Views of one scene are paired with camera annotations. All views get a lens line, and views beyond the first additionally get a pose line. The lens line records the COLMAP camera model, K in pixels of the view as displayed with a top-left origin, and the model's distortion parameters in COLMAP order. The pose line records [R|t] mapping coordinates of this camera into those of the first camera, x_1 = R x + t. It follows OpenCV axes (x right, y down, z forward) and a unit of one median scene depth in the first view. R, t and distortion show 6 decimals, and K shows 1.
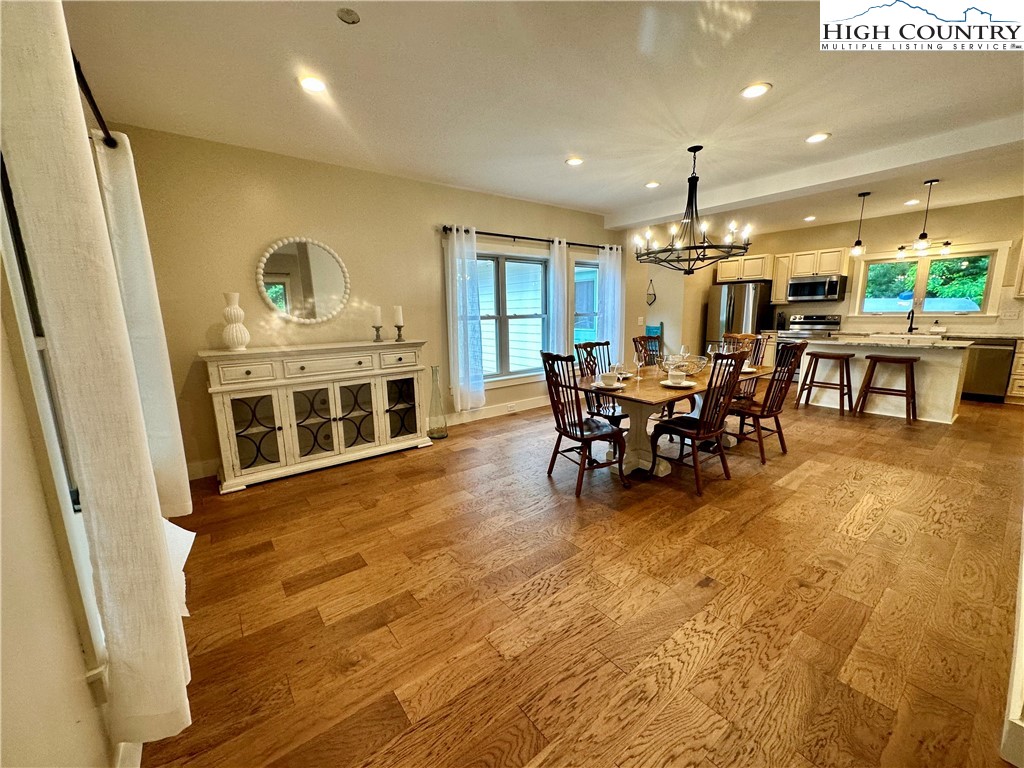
lens RADIAL K [[408.5, 0, 512.9], [0, 408.5, 384.2], [0, 0, 1]] dist [-0.003872, 0.001078]
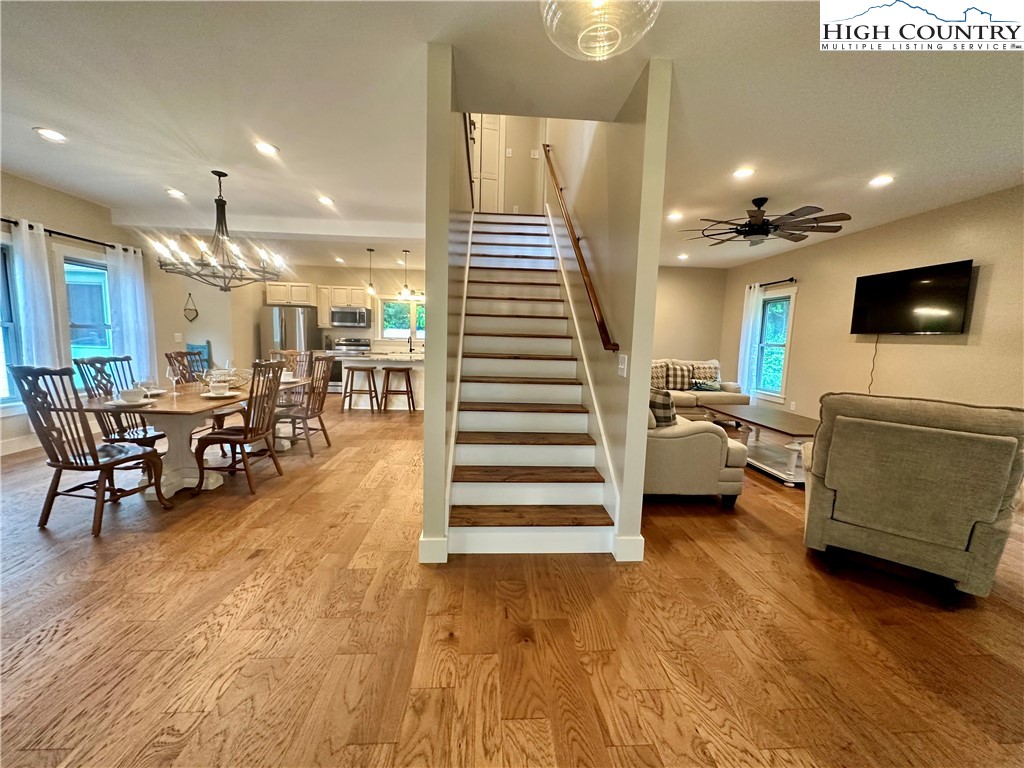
lens RADIAL K [[408.5, 0, 510.3], [0, 408.5, 384.2], [0, 0, 1]] dist [-0.003872, 0.001078]
pose [[0.567066, -0.056798, 0.821711, -0.024514], [0.105085, 0.994456, -0.003781, 0.049060], [-0.816941, 0.088494, 0.569891, -0.170517]]
